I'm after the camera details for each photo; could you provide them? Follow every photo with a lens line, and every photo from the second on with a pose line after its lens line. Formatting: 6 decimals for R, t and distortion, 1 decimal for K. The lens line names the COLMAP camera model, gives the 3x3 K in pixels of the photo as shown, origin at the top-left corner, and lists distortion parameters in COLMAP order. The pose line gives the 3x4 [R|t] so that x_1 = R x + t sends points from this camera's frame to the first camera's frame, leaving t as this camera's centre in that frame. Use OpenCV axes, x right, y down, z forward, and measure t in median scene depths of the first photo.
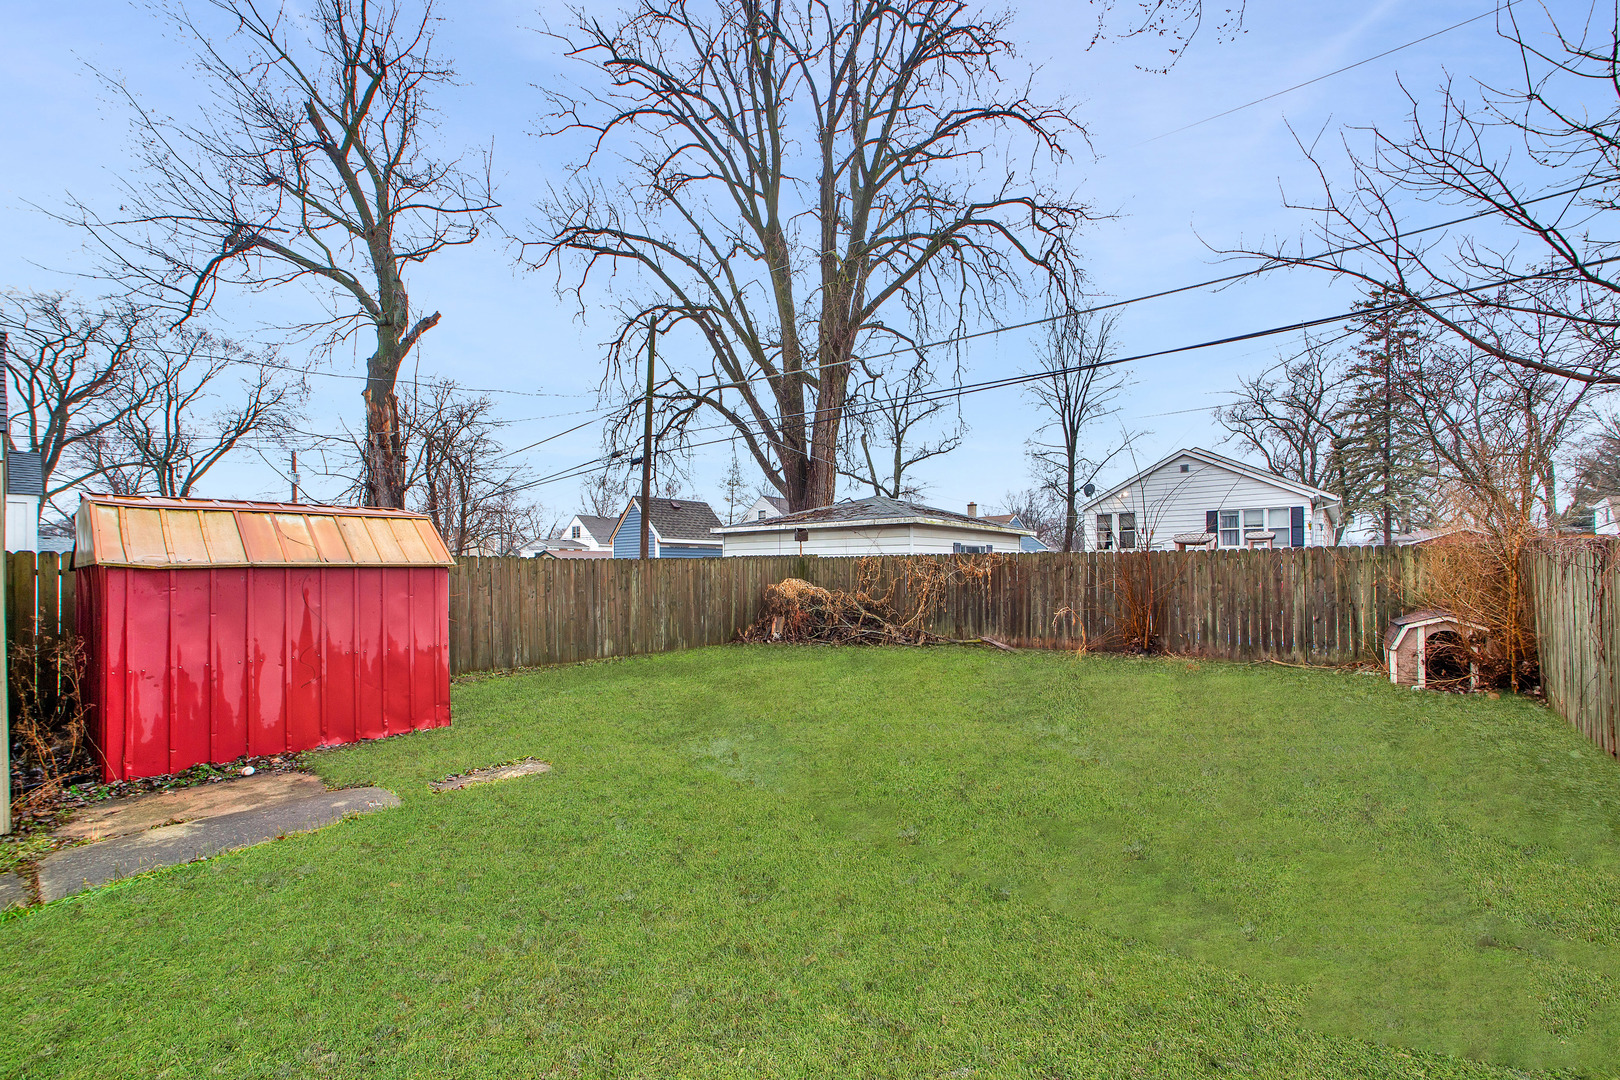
lens RADIAL K [[664.6, 0, 808.2], [0, 664.6, 566.2], [0, 0, 1]] dist [-0.001789, 0.000072]
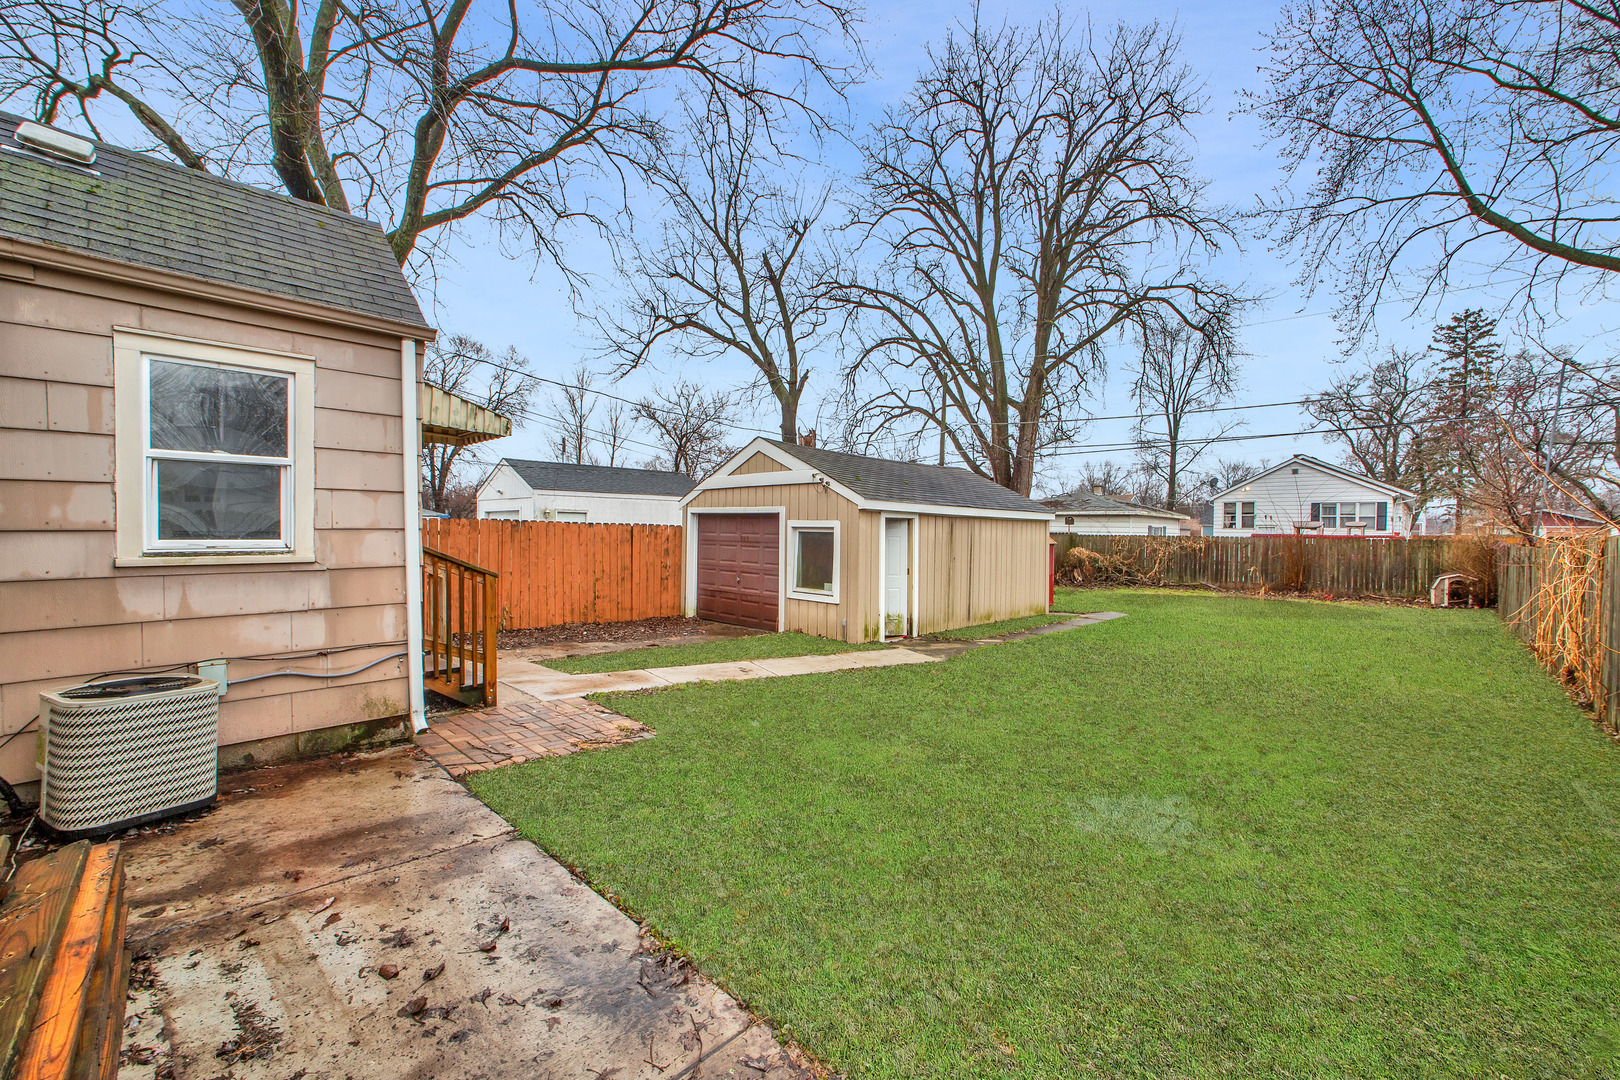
lens RADIAL K [[679.8, 0, 810.0], [0, 679.8, 540.0], [0, 0, 1]] dist [0.021850, 0.000404]
pose [[0.998625, 0.021558, -0.047784, -0.388743], [-0.020617, 0.999586, 0.020090, -0.013664], [0.048197, -0.019078, 0.998656, -0.502373]]
